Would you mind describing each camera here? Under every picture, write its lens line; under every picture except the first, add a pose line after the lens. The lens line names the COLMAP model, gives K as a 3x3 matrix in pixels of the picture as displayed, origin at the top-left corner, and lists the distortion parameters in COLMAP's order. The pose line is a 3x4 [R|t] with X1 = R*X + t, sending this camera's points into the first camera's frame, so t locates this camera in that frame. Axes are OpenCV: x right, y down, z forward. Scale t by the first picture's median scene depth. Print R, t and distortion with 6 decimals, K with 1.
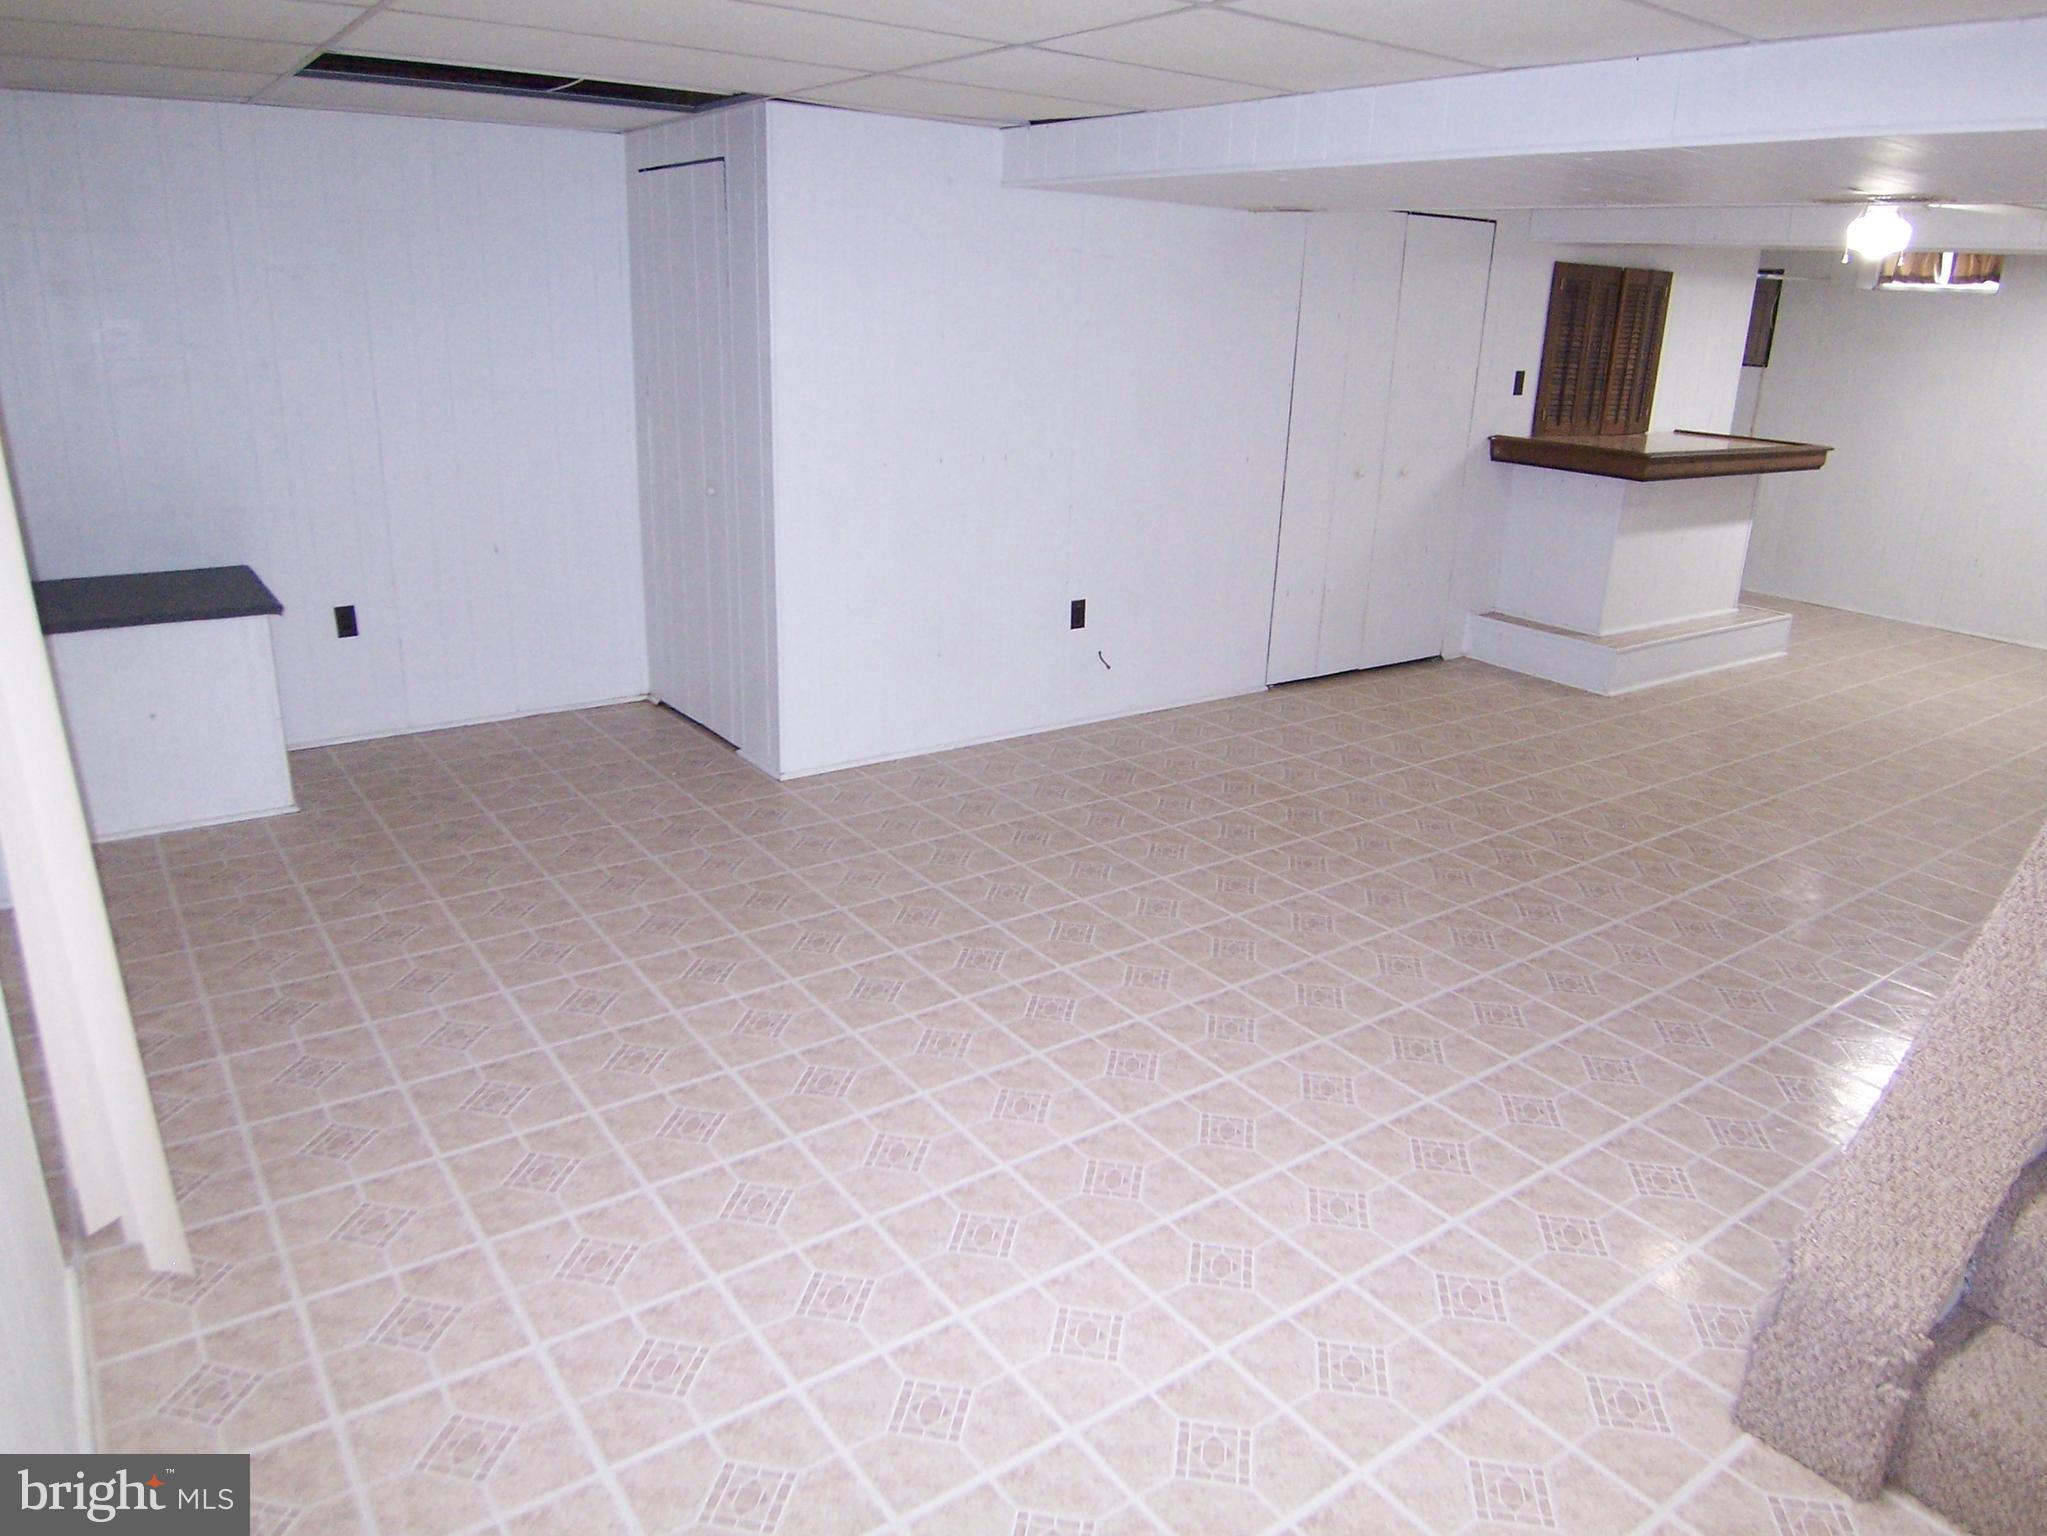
lens RADIAL K [[1382.5, 0, 1026.1], [0, 1382.5, 767.3], [0, 0, 1]] dist [-0.024351, -0.024091]
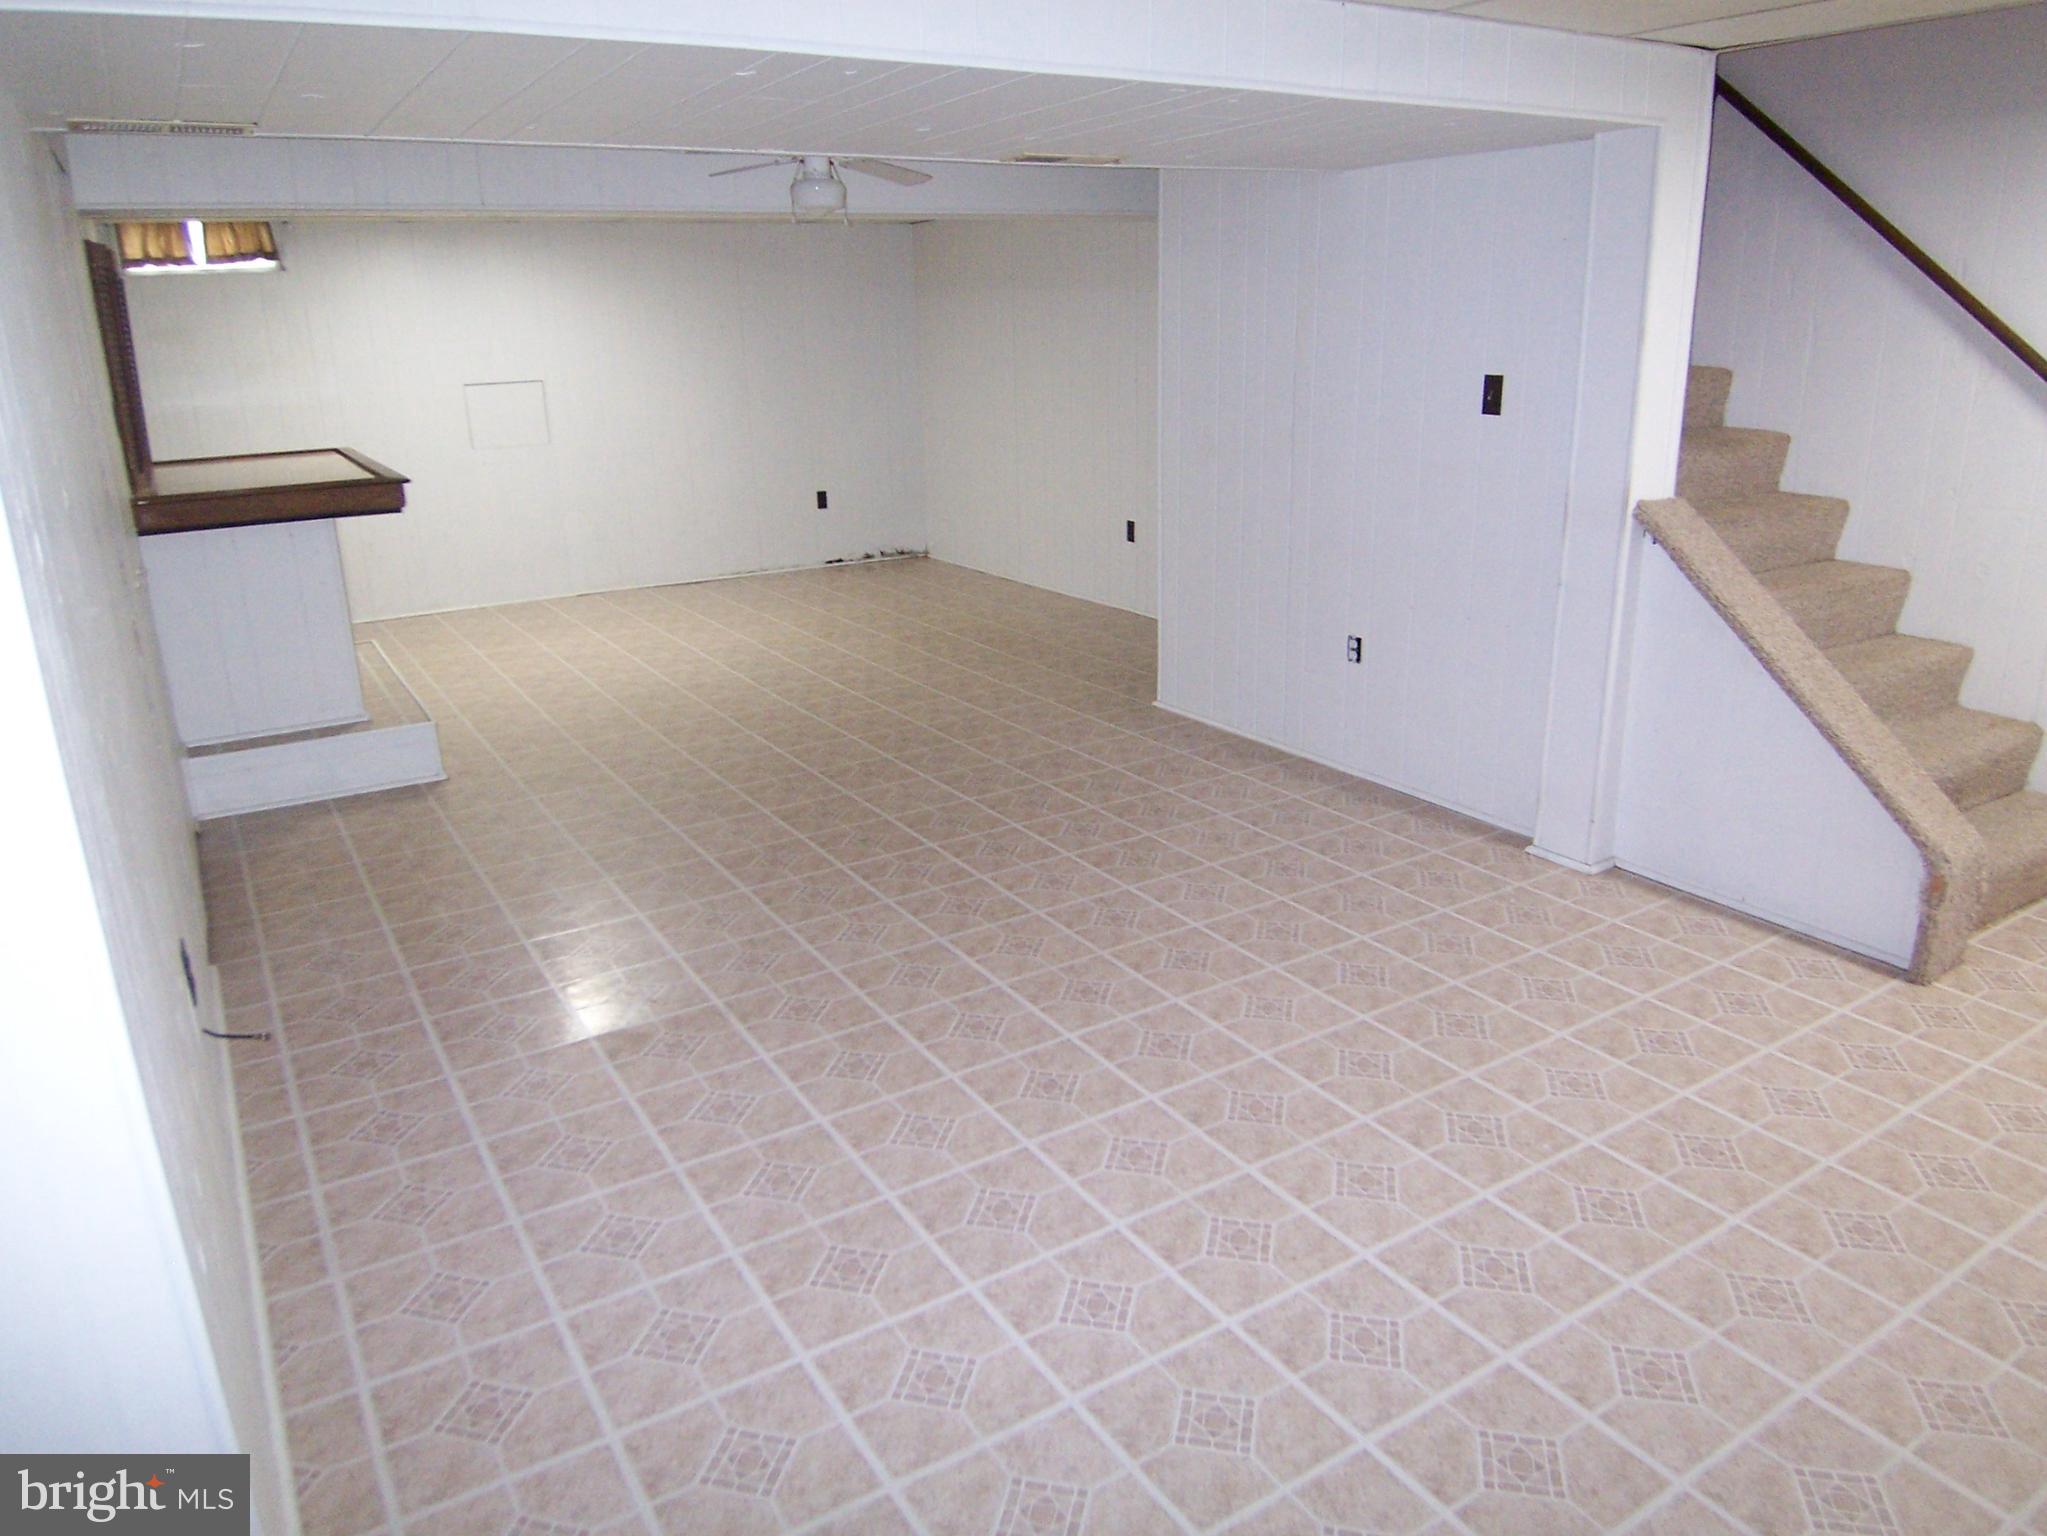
lens RADIAL K [[1382.5, 0, 1010.7], [0, 1382.5, 733.3], [0, 0, 1]] dist [-0.024351, -0.024091]
pose [[0.068729, -0.324646, 0.943335, -0.574939], [0.341968, 0.895951, 0.283424, -0.357021], [-0.937195, 0.303111, 0.172596, 1.027565]]
